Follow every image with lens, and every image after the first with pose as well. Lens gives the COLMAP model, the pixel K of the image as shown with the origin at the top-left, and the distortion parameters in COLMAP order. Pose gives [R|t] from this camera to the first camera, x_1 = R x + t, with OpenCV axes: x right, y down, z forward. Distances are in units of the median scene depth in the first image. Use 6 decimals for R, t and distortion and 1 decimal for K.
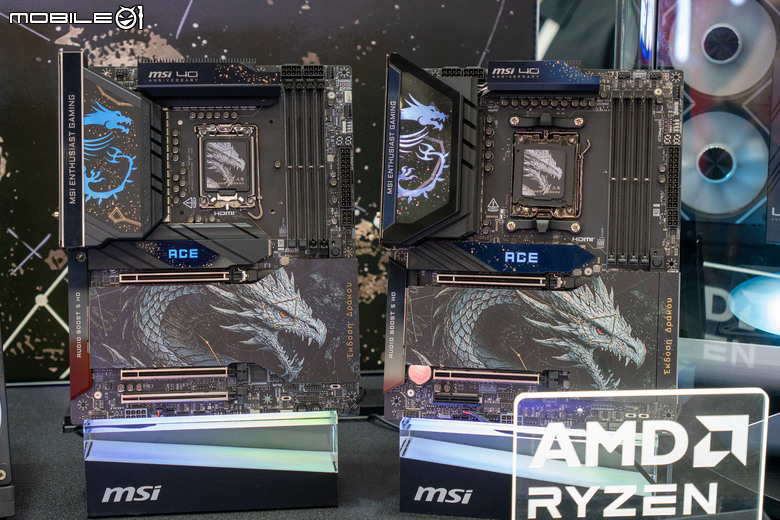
lens RADIAL K [[1392.2, 0, 390.0], [0, 1392.2, 260.0], [0, 0, 1]] dist [0.015429, -0.072120]
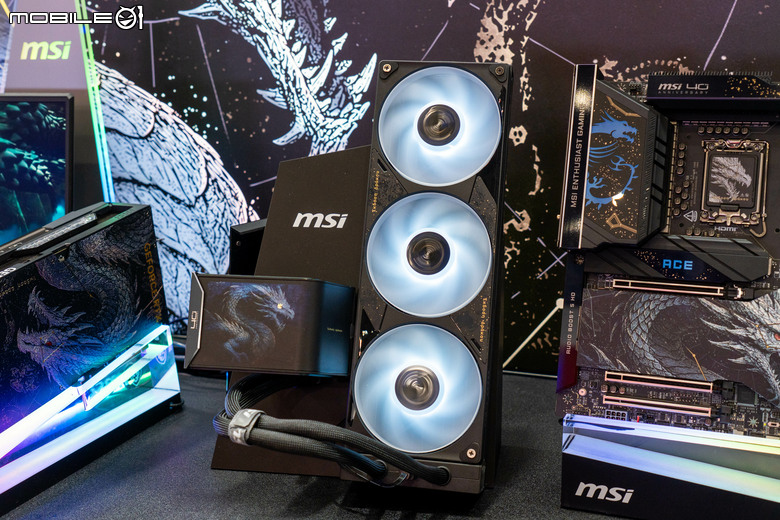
lens RADIAL K [[975.7, 0, 390.0], [0, 975.7, 260.0], [0, 0, 1]] dist [-0.017188, 0.006627]
pose [[0.869599, 0.081313, -0.487018, 0.013570], [-0.102606, 0.994574, -0.017155, 0.025411], [0.482980, 0.064889, 0.873224, 0.281458]]
